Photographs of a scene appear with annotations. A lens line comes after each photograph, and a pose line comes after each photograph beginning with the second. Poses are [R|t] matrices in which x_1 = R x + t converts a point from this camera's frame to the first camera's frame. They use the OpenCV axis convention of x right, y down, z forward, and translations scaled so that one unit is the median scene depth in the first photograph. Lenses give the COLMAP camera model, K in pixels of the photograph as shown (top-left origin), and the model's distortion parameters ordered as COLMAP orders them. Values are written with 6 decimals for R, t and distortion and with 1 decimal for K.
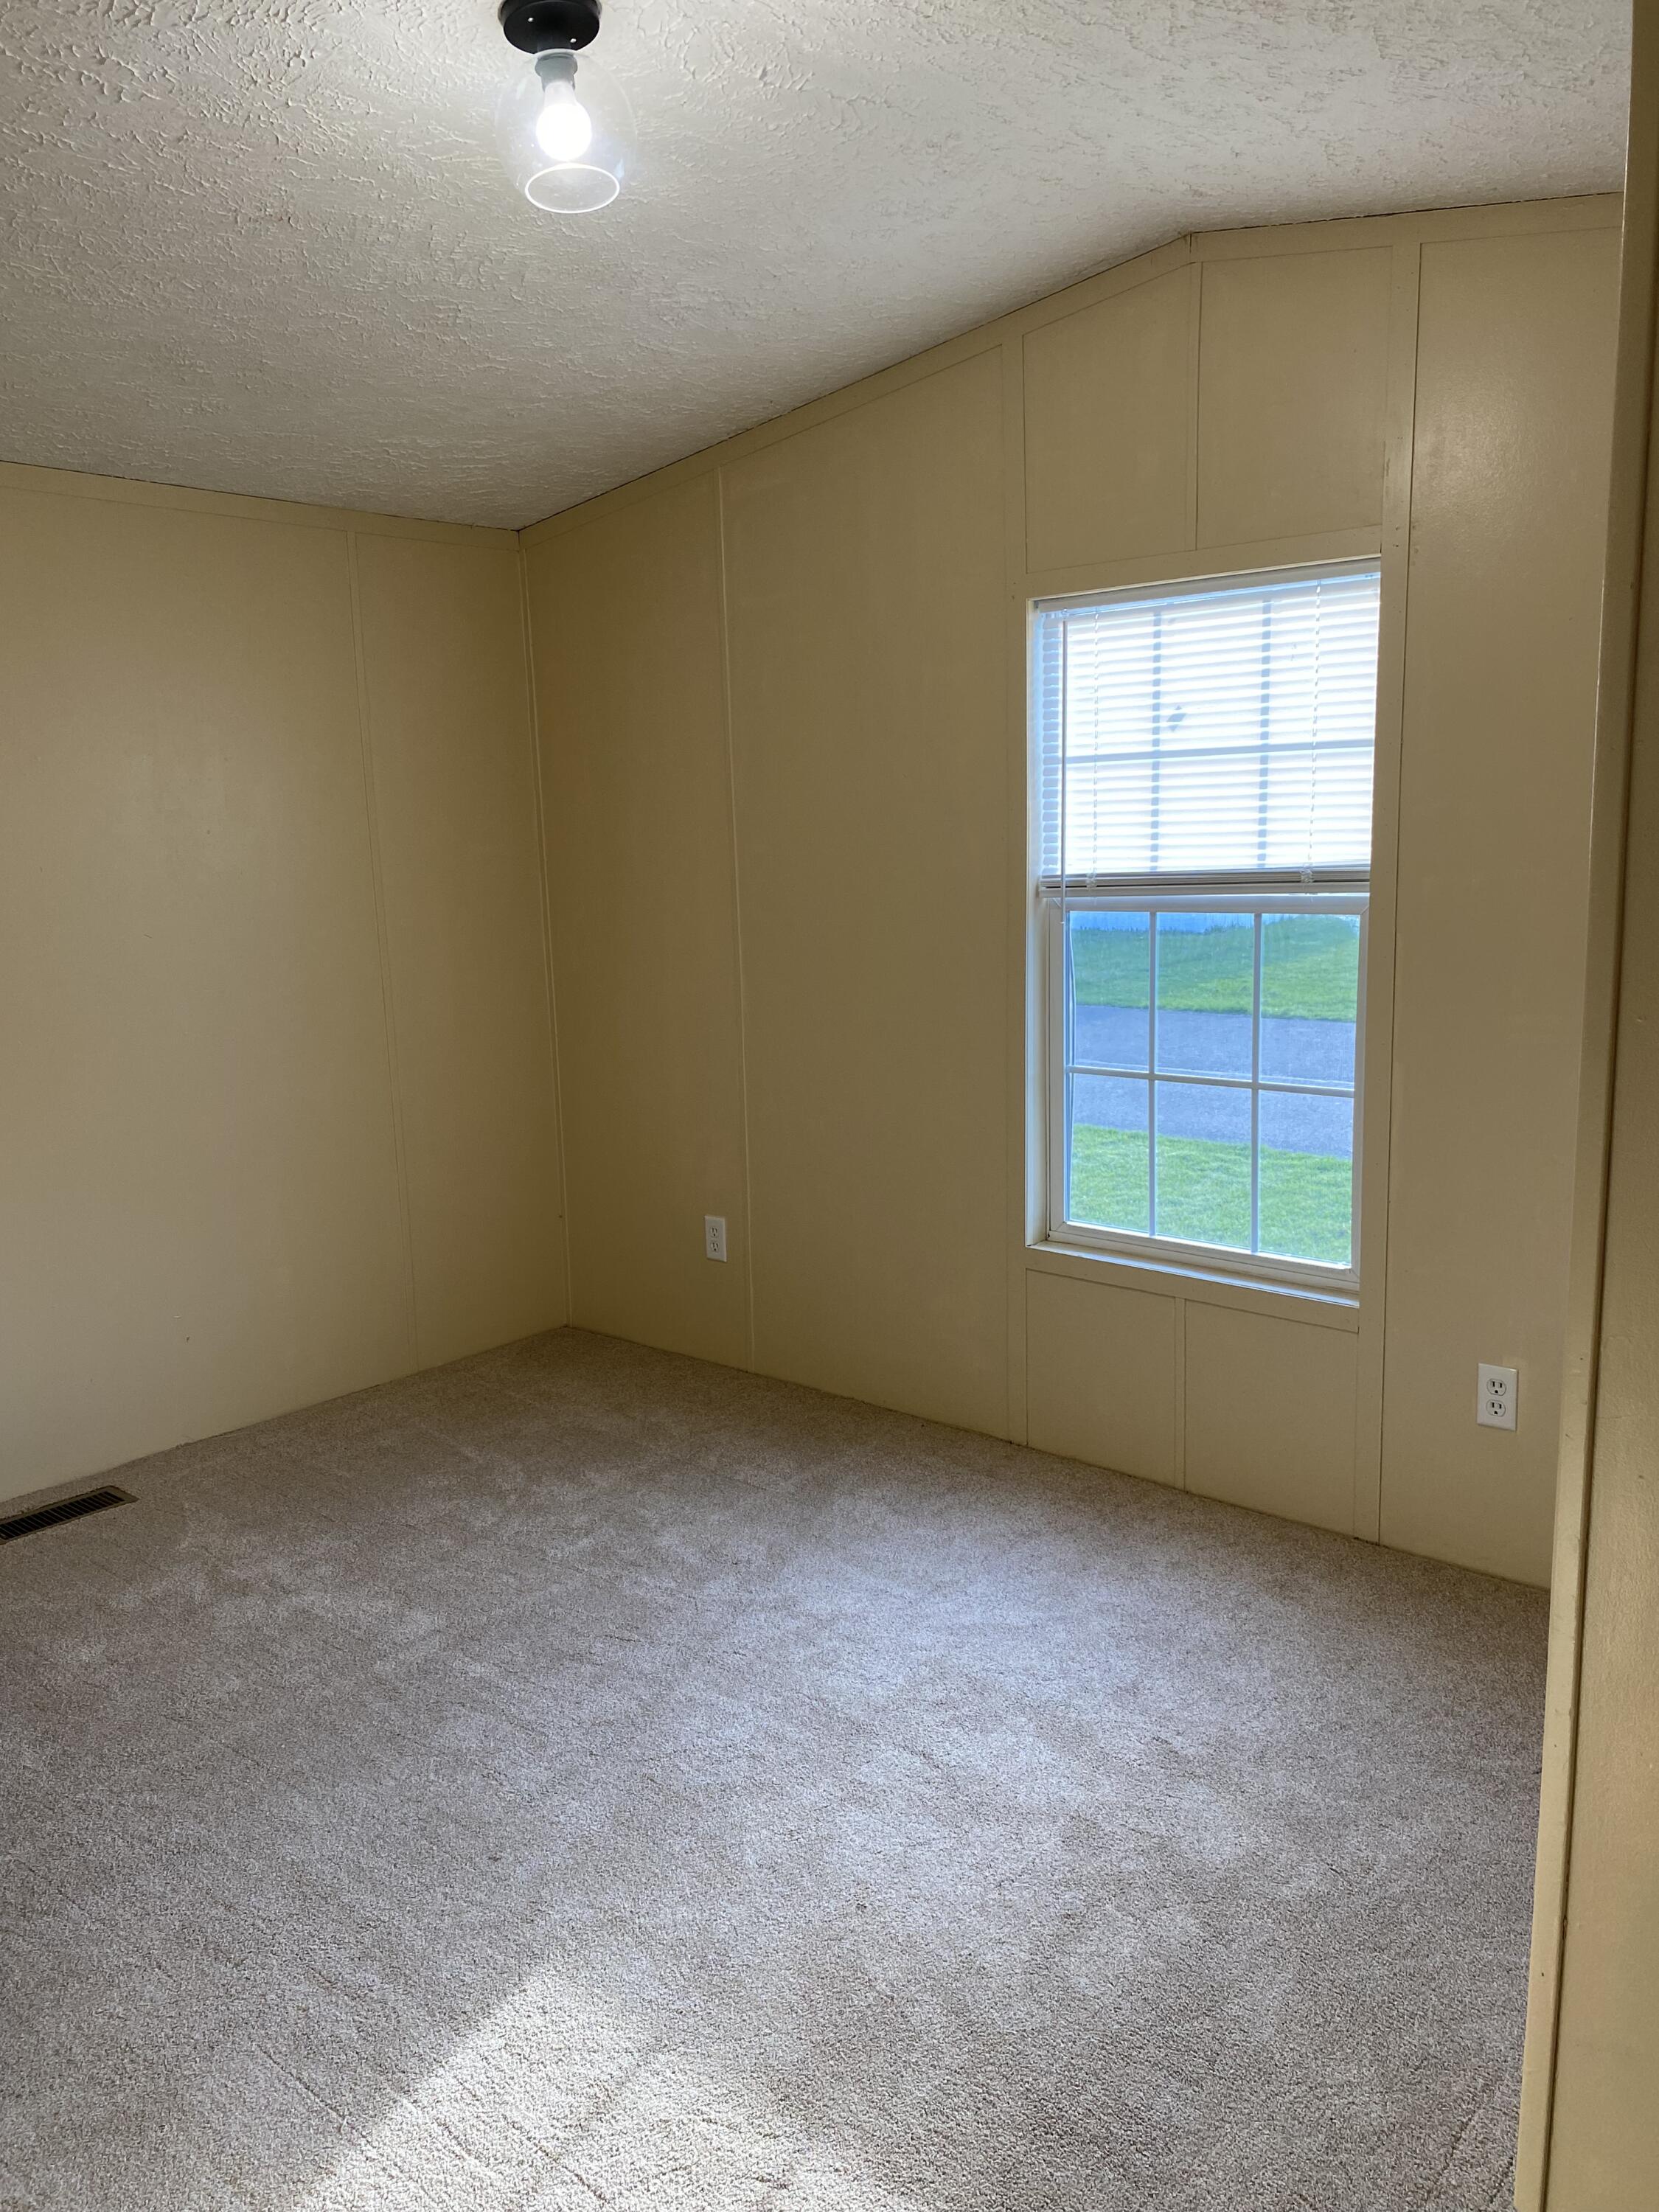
lens RADIAL K [[1696.8, 0, 820.0], [0, 1696.8, 1098.7], [0, 0, 1]] dist [0.026389, -0.025685]
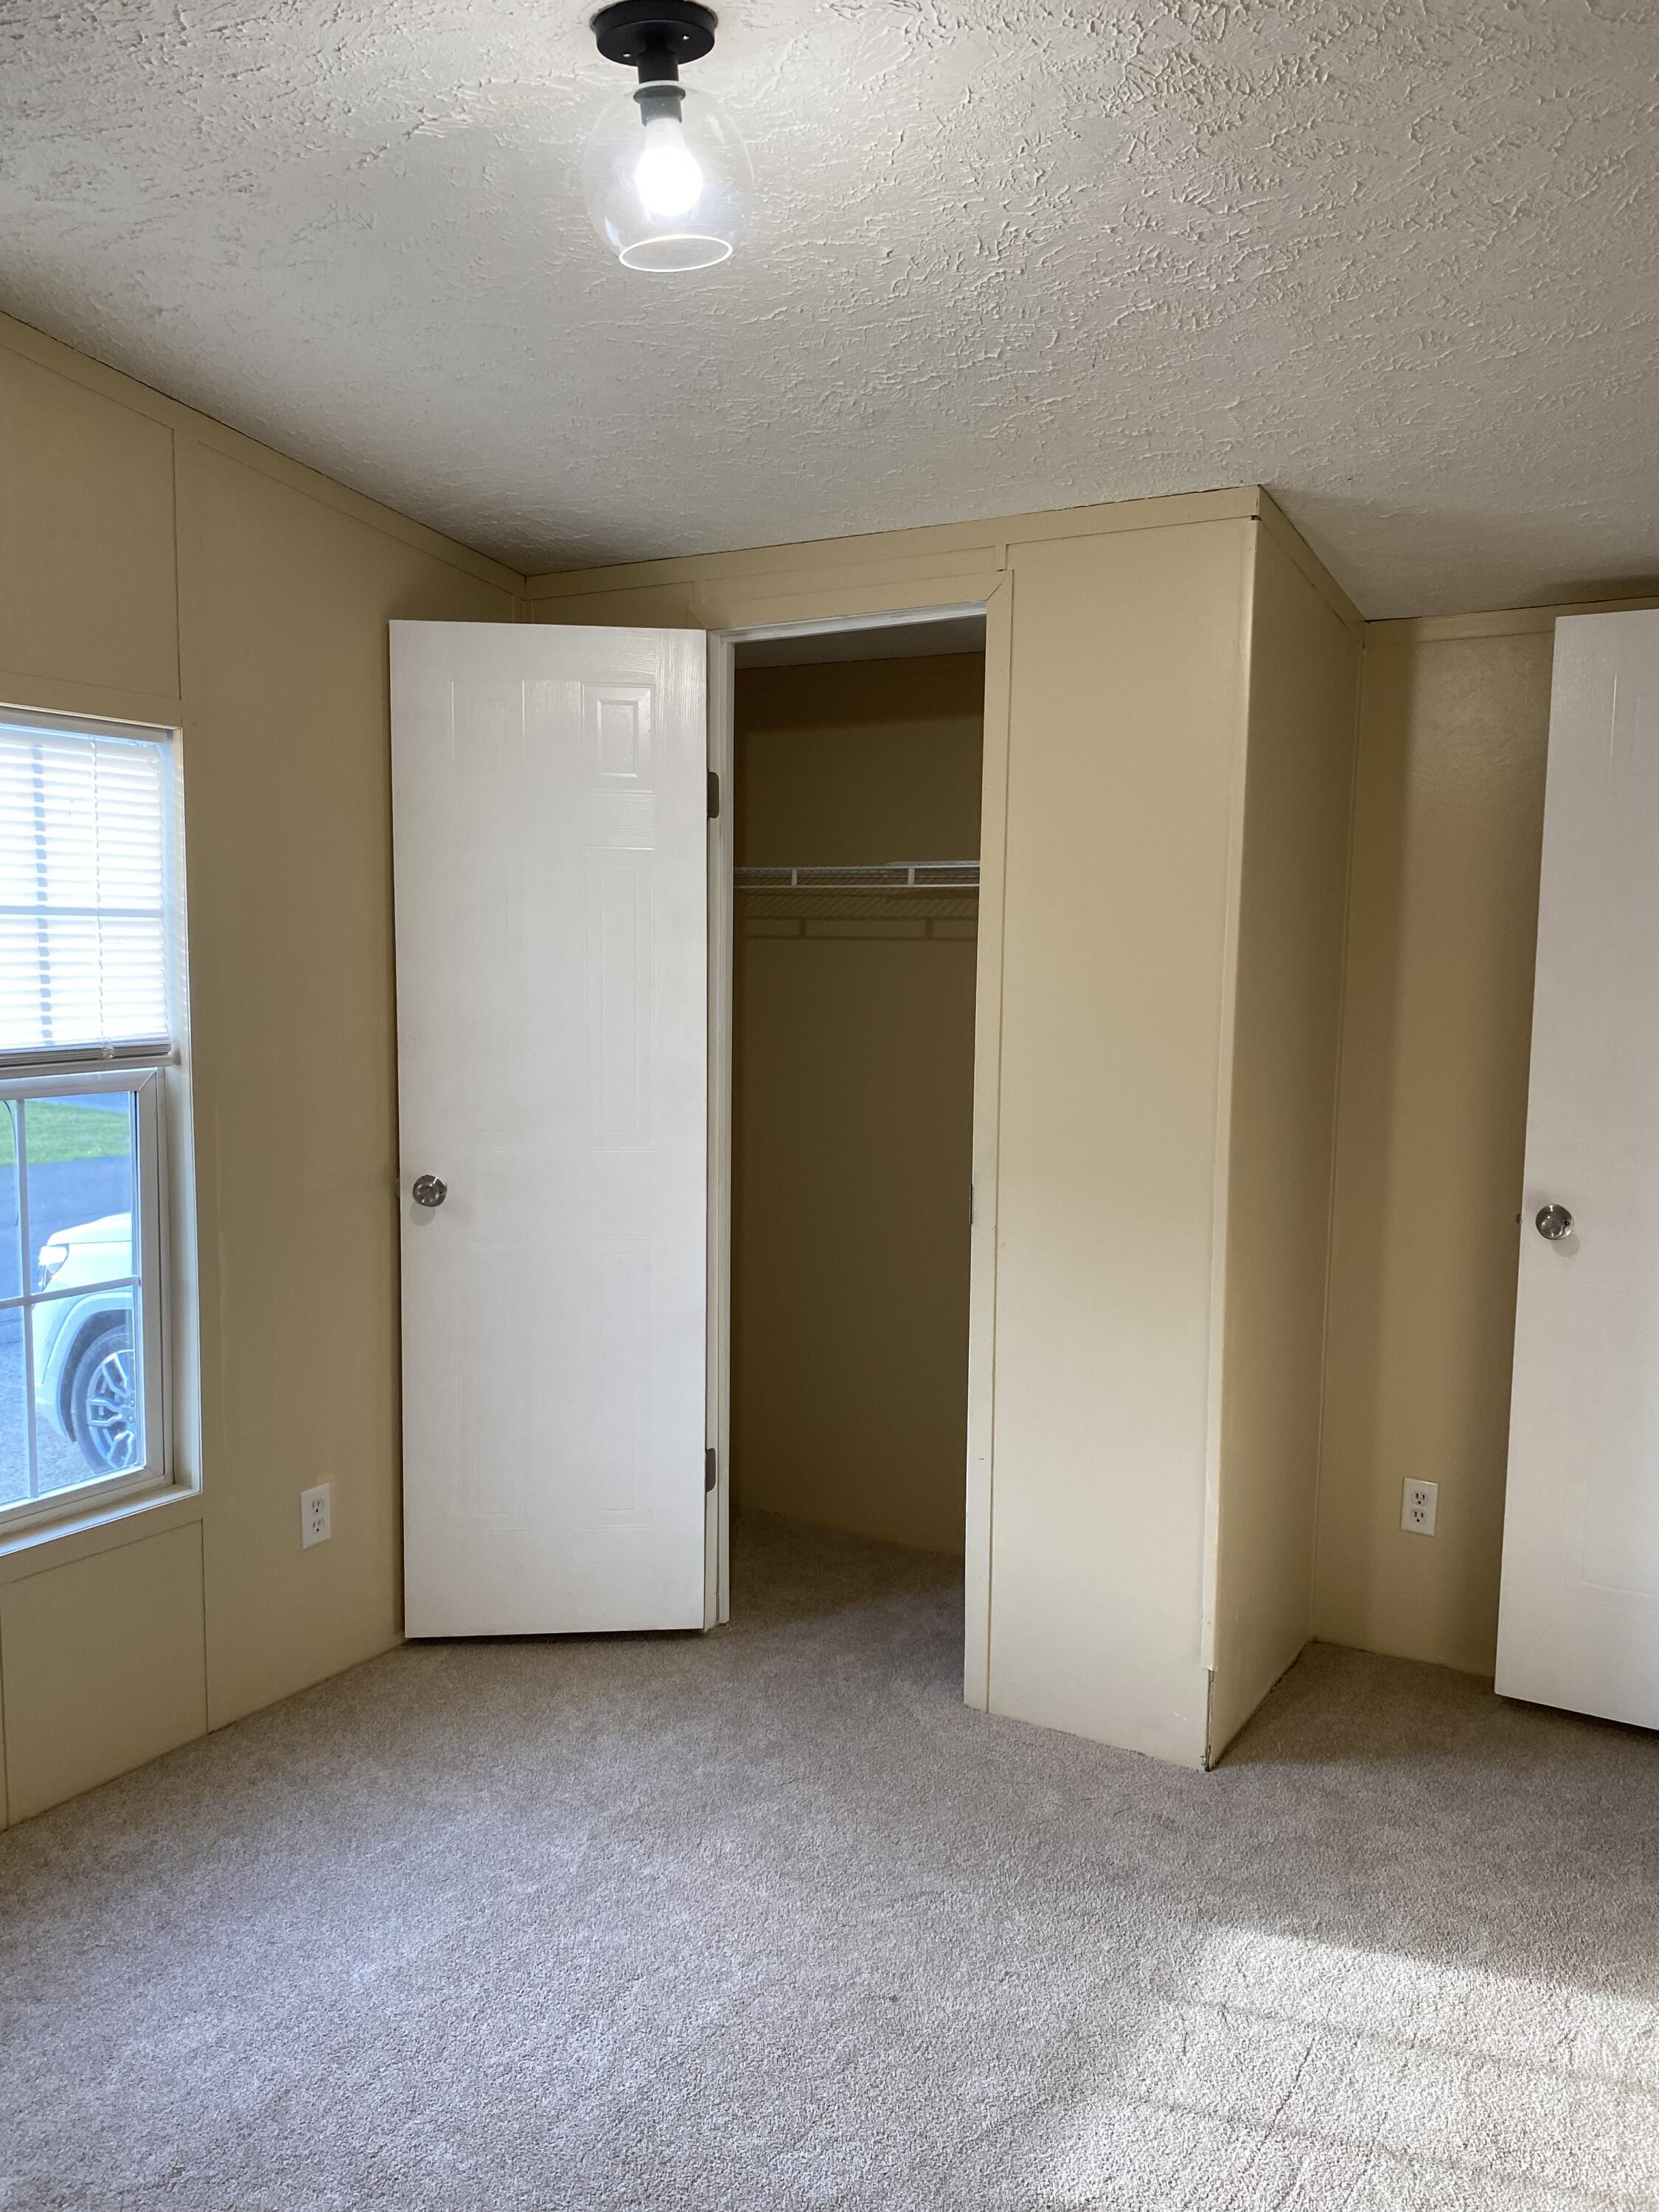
lens RADIAL K [[1696.8, 0, 824.9], [0, 1696.8, 1115.5], [0, 0, 1]] dist [0.026389, -0.025685]
pose [[-0.179038, -0.057594, 0.982155, -0.680676], [0.174019, 0.980691, 0.089231, -0.110937], [-0.968330, 0.186889, -0.165558, 0.777866]]
